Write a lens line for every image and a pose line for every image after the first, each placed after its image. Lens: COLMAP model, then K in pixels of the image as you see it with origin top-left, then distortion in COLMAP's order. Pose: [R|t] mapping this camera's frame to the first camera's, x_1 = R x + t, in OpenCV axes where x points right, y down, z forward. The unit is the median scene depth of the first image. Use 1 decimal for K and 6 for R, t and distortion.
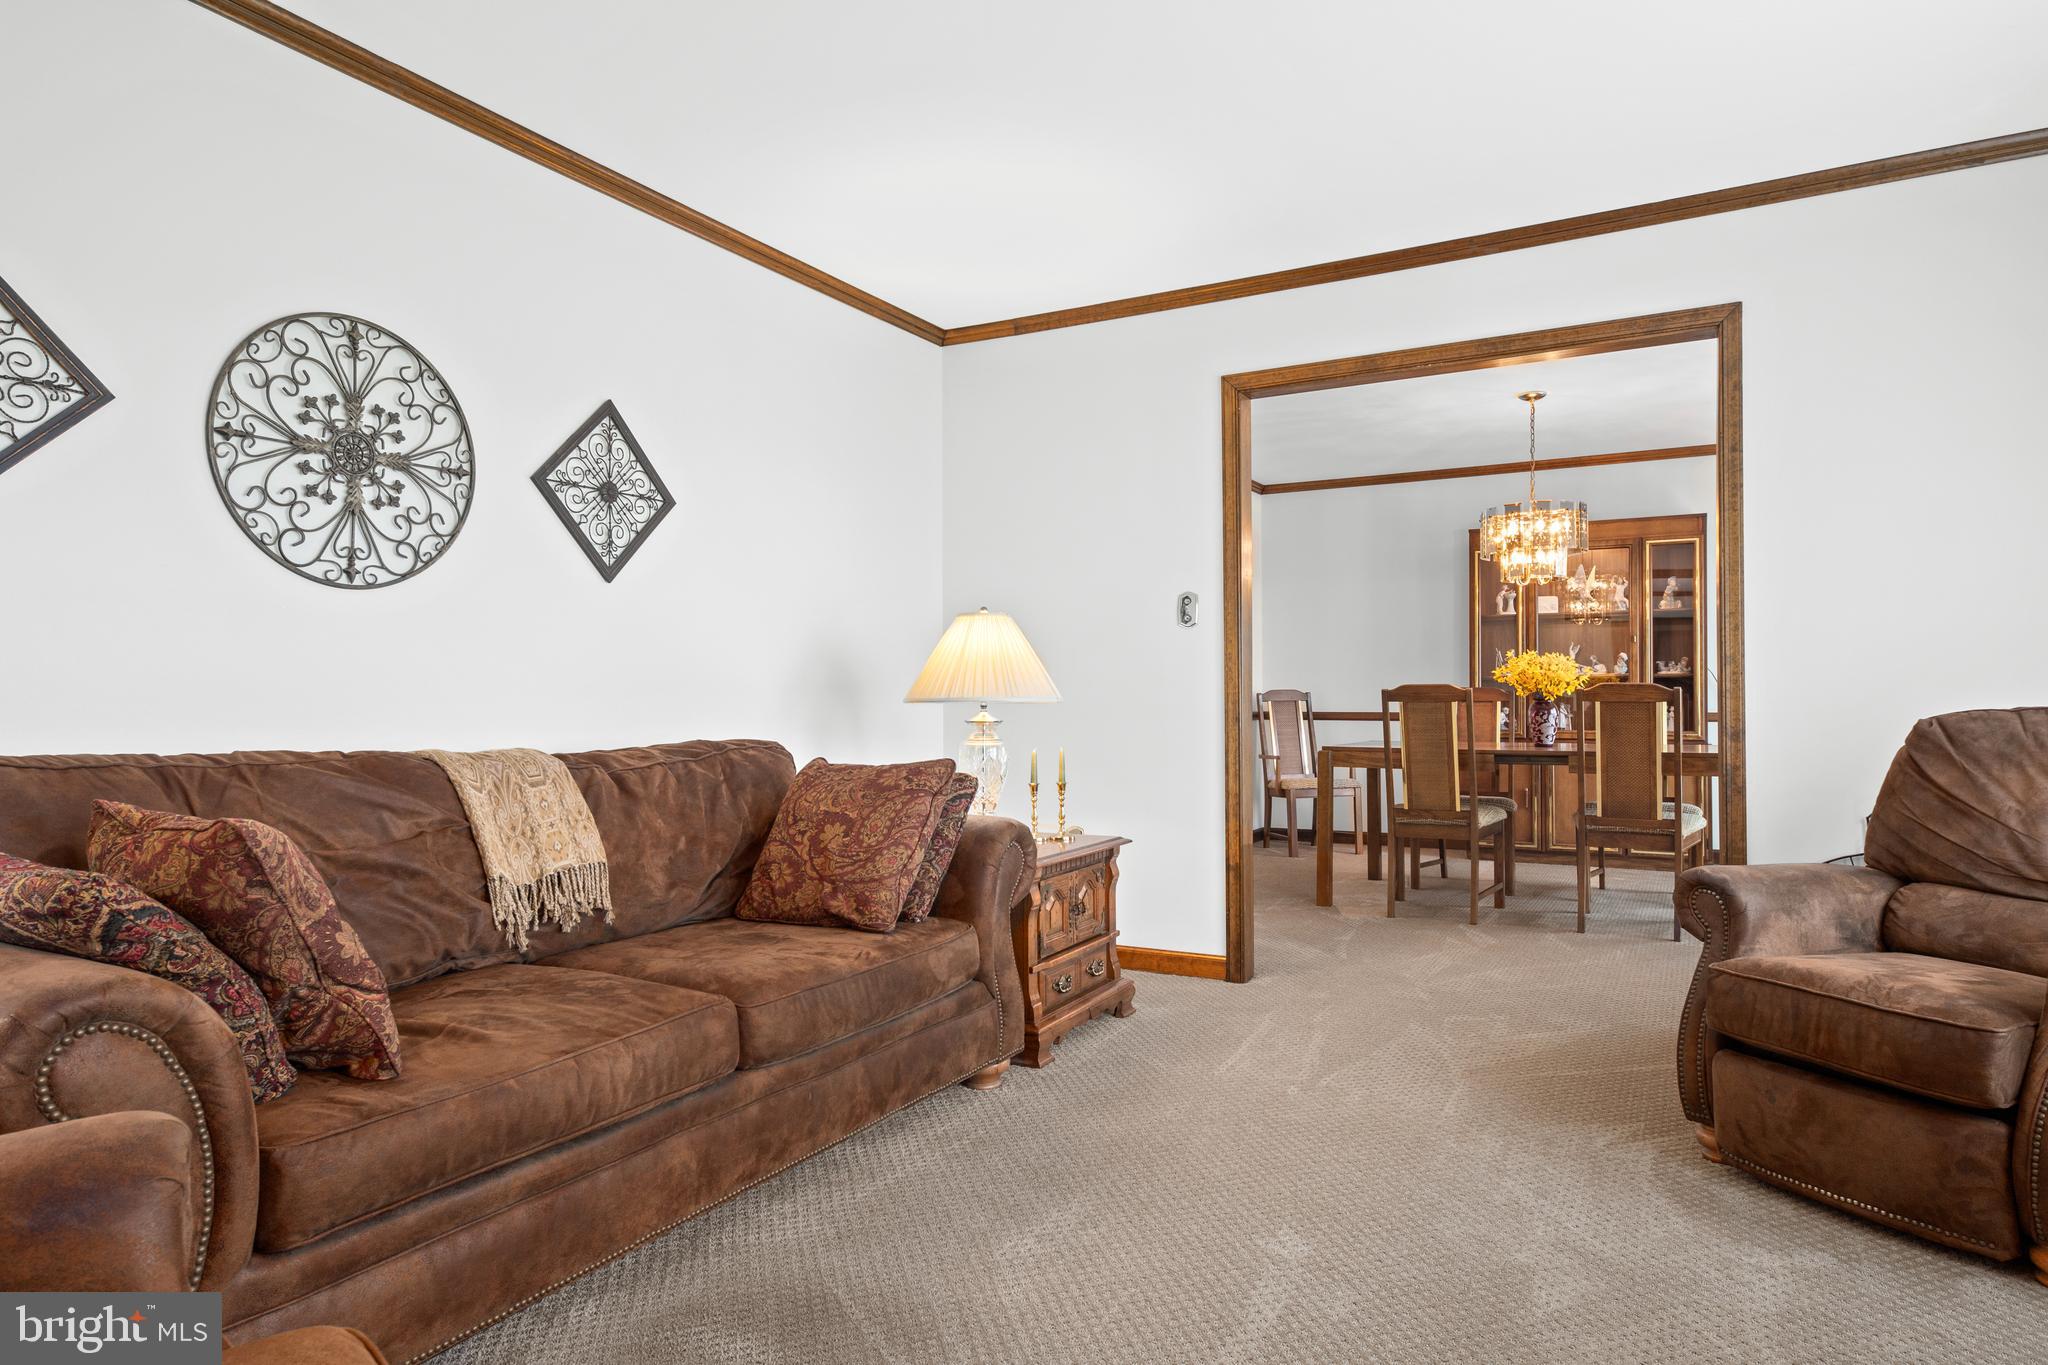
lens RADIAL K [[1222.4, 0, 1016.8], [0, 1222.4, 686.6], [0, 0, 1]] dist [0.000801, -0.000374]
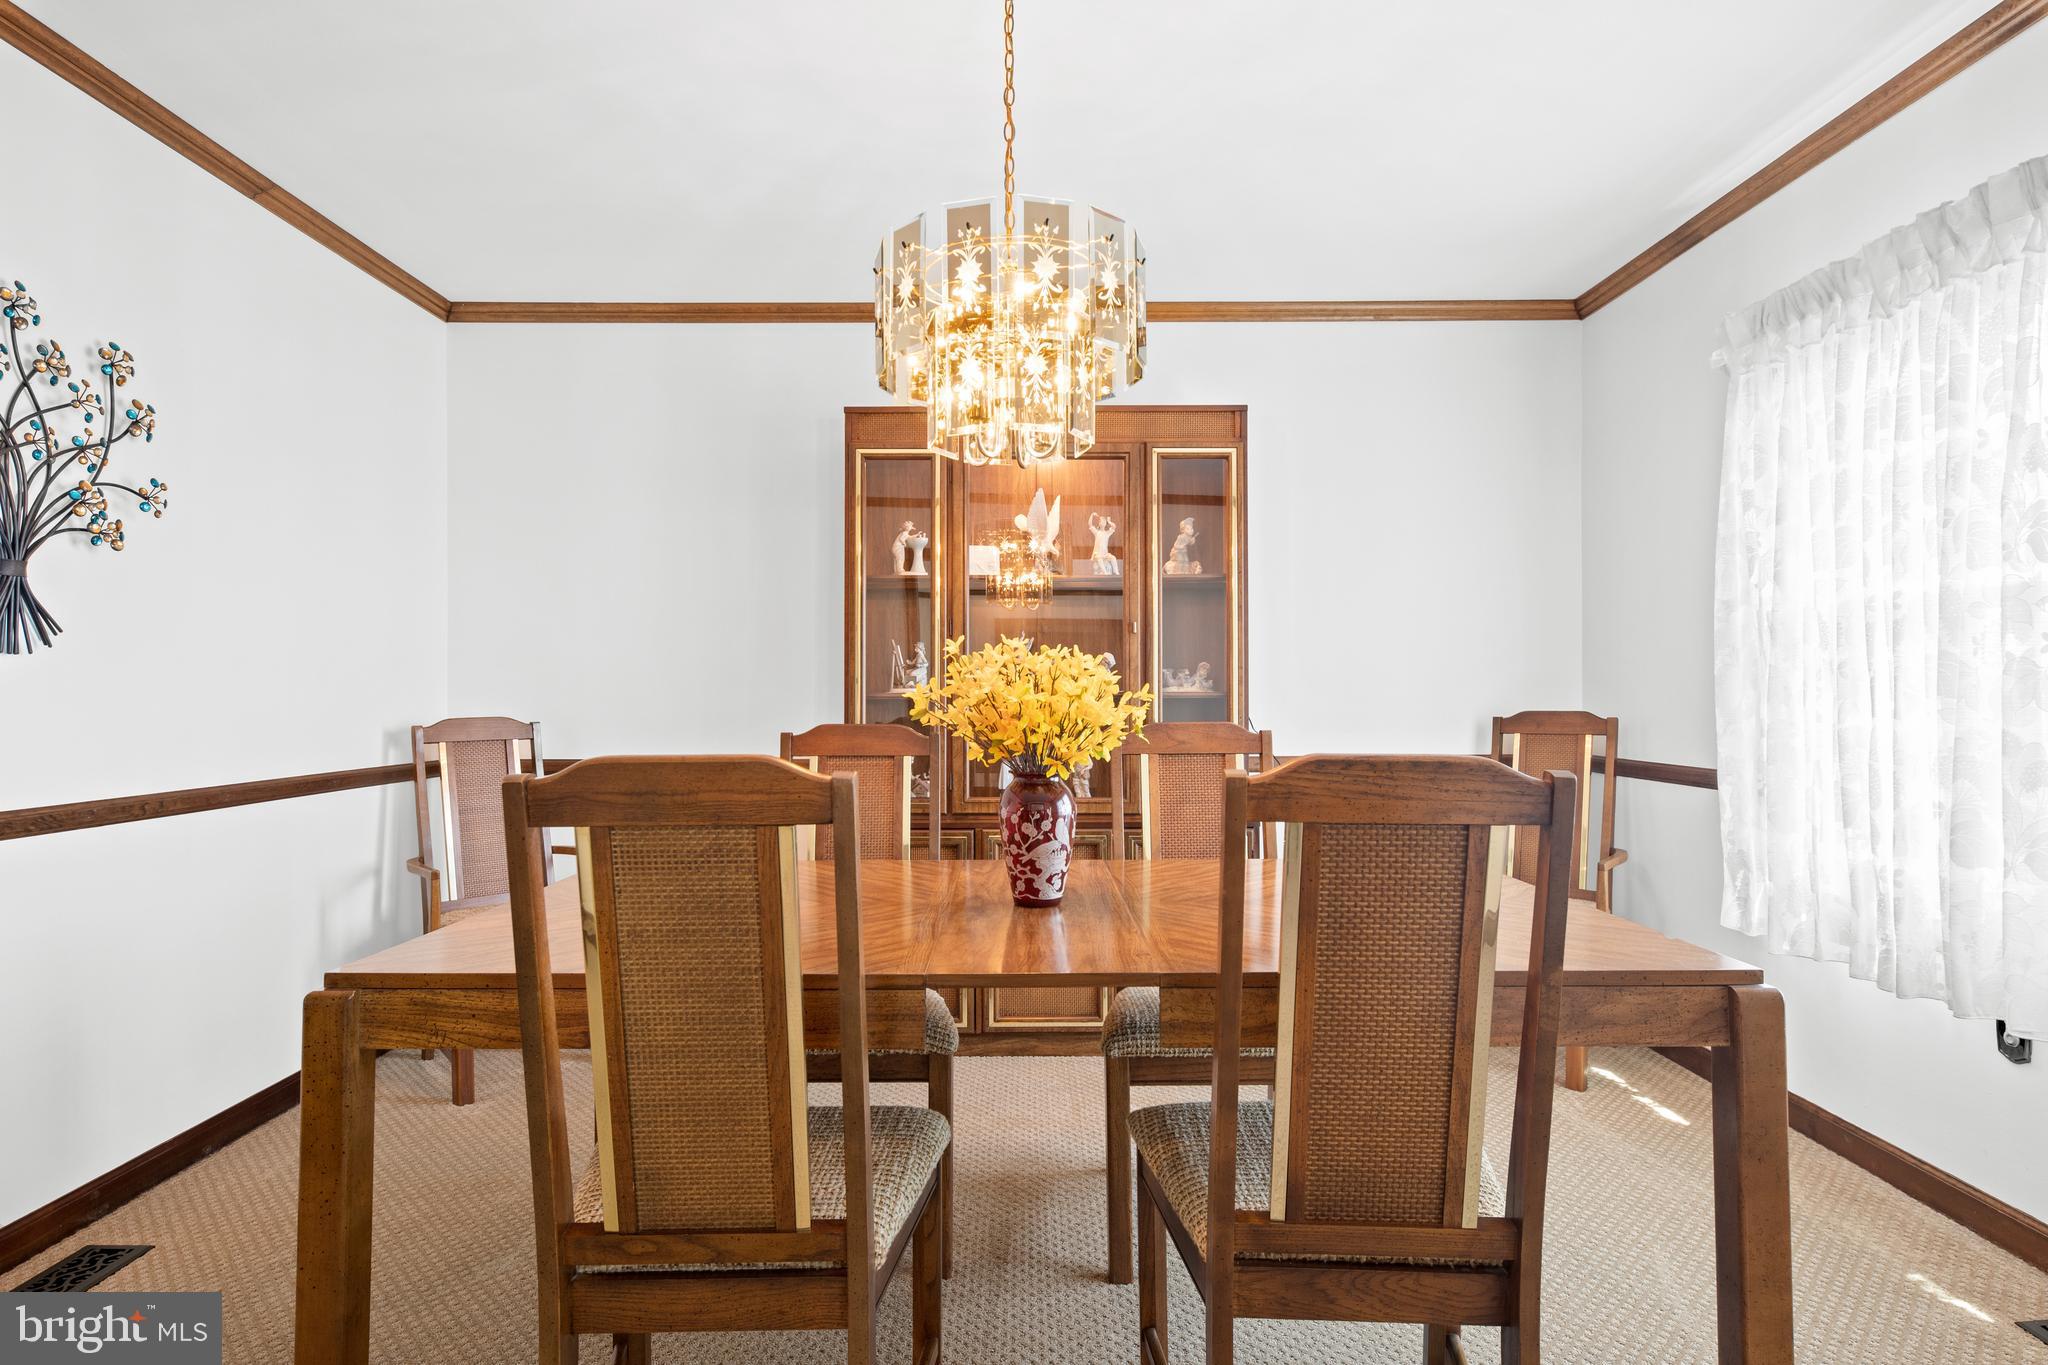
lens RADIAL K [[1135.8, 0, 1023.1], [0, 1135.8, 691.2], [0, 0, 1]] dist [0.010260, 0.002964]
pose [[0.871434, 0.004002, 0.490497, 0.218490], [-0.007649, 0.999956, 0.005431, -0.013051], [-0.490454, -0.008484, 0.871426, 0.592401]]
